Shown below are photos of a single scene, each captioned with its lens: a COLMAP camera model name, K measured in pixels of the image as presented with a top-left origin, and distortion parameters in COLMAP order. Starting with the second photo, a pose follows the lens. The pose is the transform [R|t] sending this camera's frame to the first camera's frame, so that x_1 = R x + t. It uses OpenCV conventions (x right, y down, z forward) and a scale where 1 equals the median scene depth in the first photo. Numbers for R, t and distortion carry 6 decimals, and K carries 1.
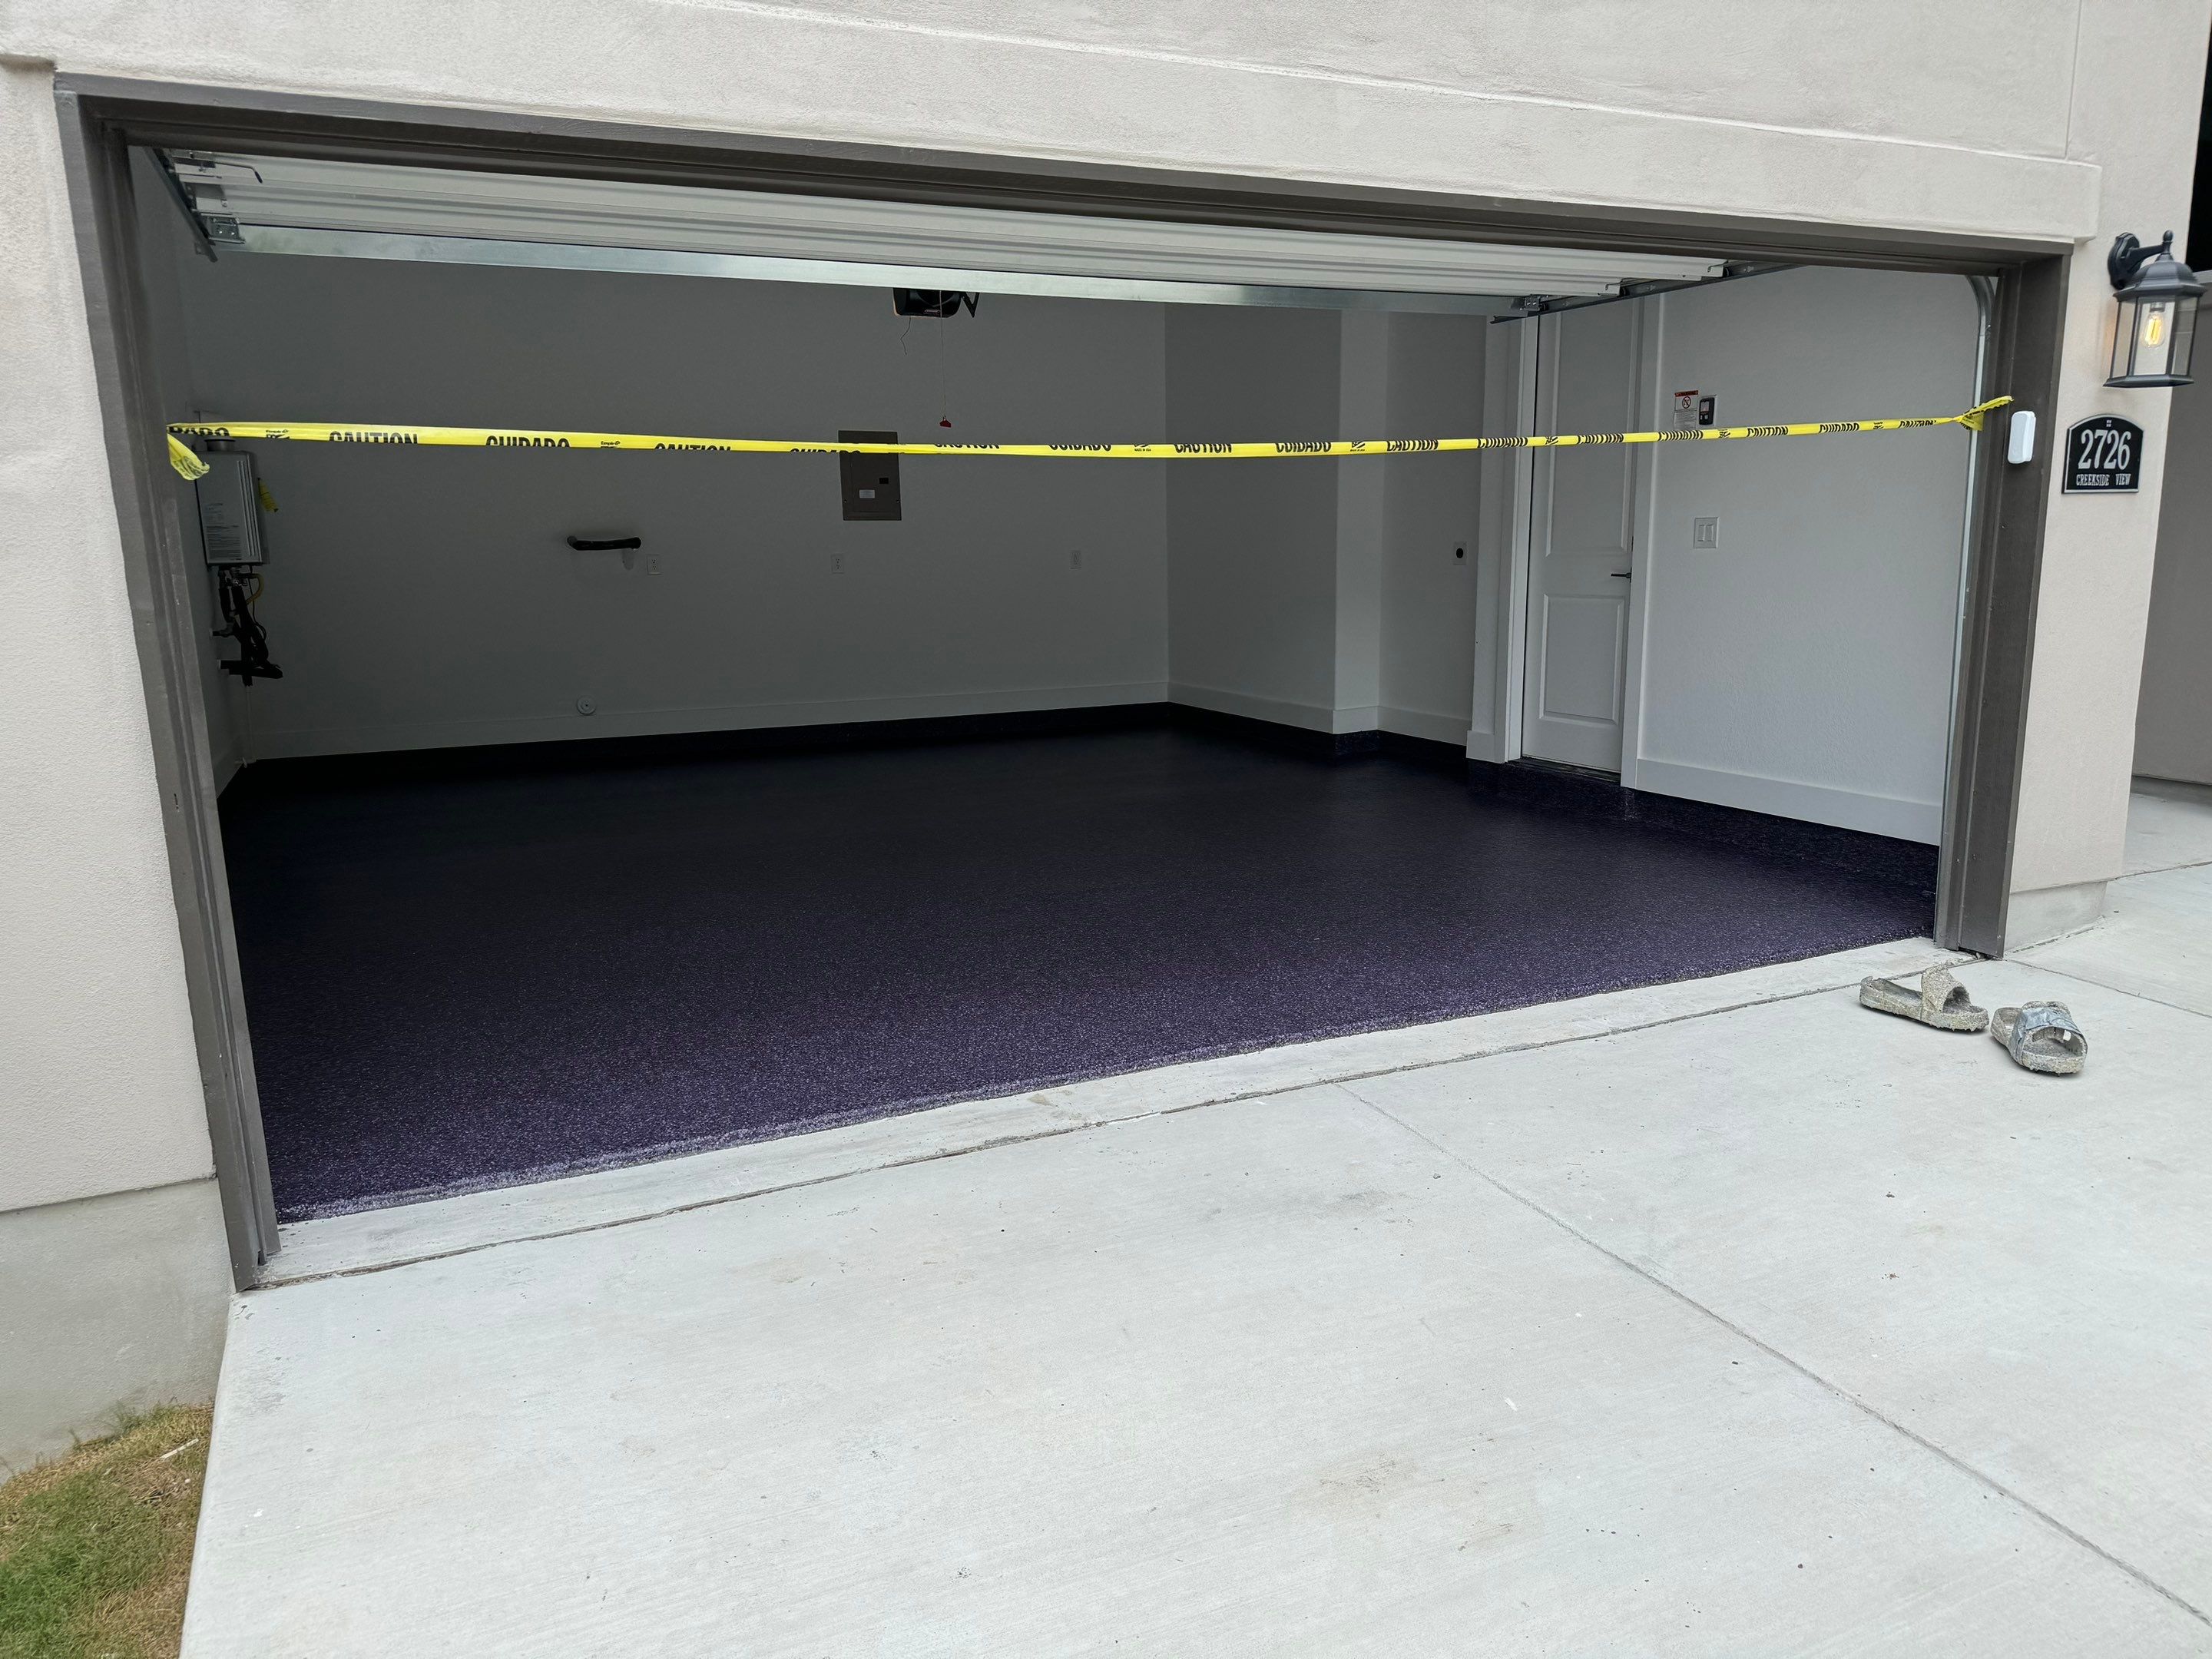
lens RADIAL K [[1554.8, 0, 1117.7], [0, 1554.8, 846.8], [0, 0, 1]] dist [0.031145, -0.032107]
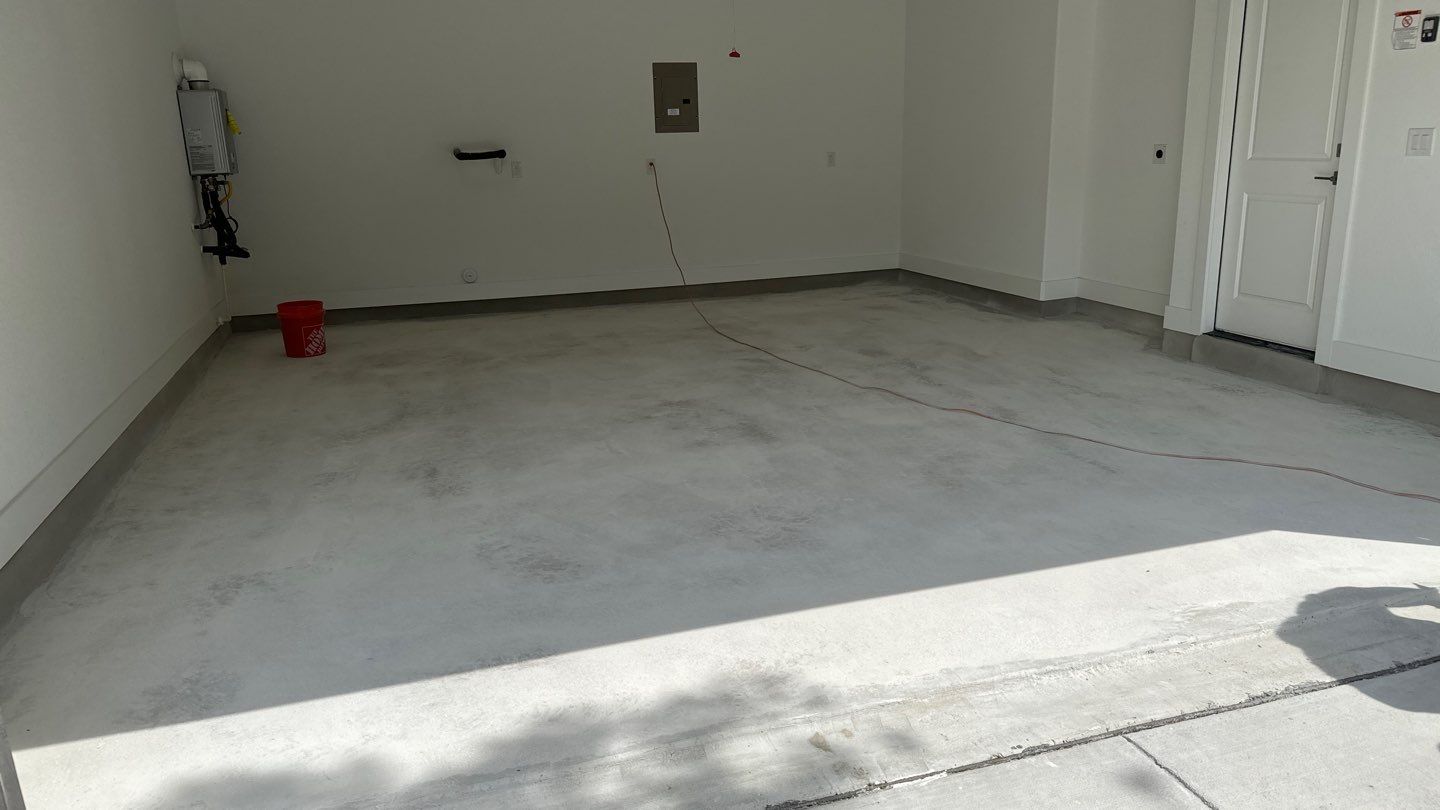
lens RADIAL K [[1017.4, 0, 720.0], [0, 1017.4, 393.3], [0, 0, 1]] dist [0.035652, -0.032459]
pose [[0.992398, 0.017827, -0.121774, -0.026584], [-0.010895, 0.998294, 0.057354, -0.068772], [0.122588, -0.055591, 0.990899, 0.243463]]
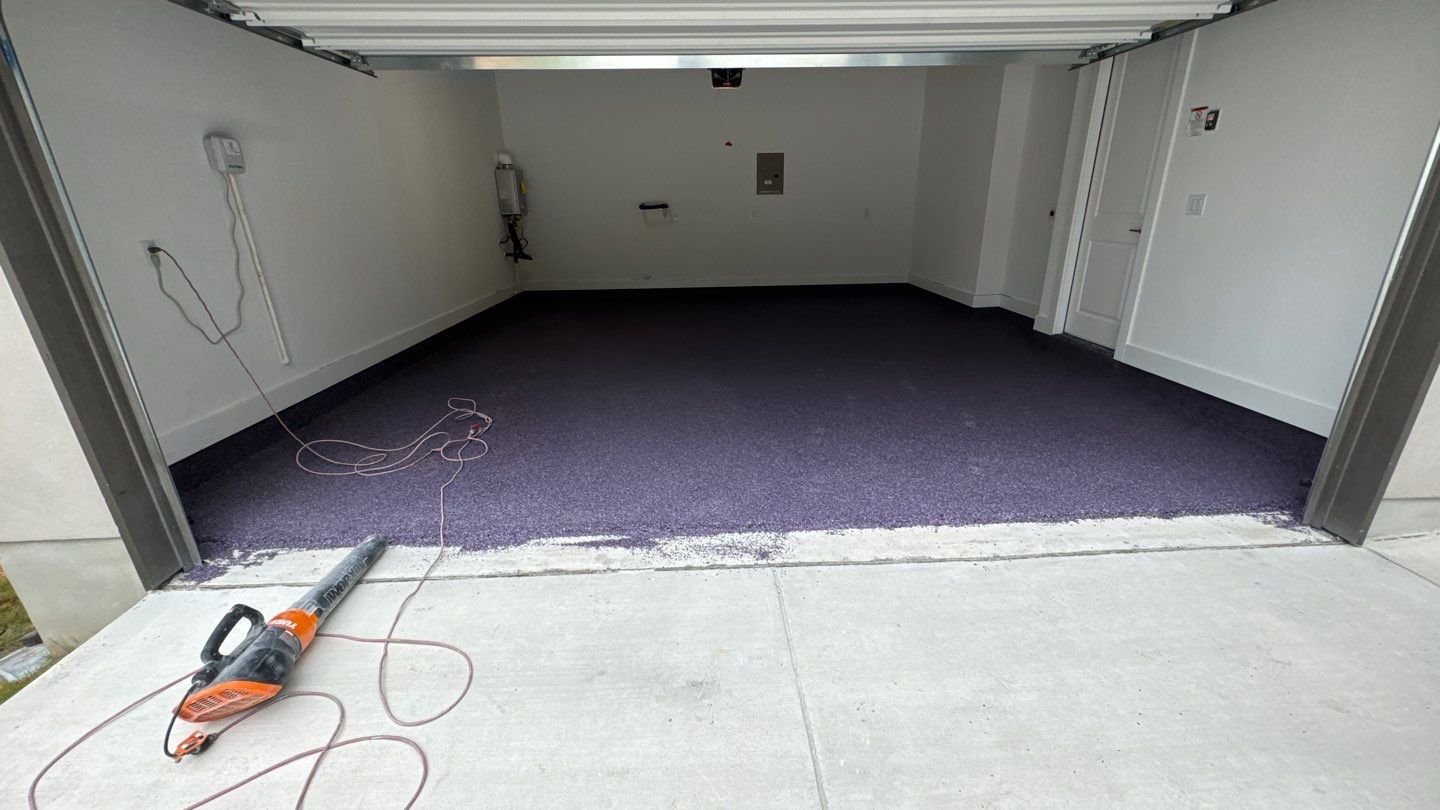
lens RADIAL K [[568.9, 0, 722.3], [0, 568.9, 405.8], [0, 0, 1]] dist [-0.006070, 0.002090]
pose [[0.922875, 0.131378, -0.361996, 0.200891], [-0.075165, 0.983380, 0.165268, -0.073509], [0.377692, -0.125312, 0.917412, 0.332178]]
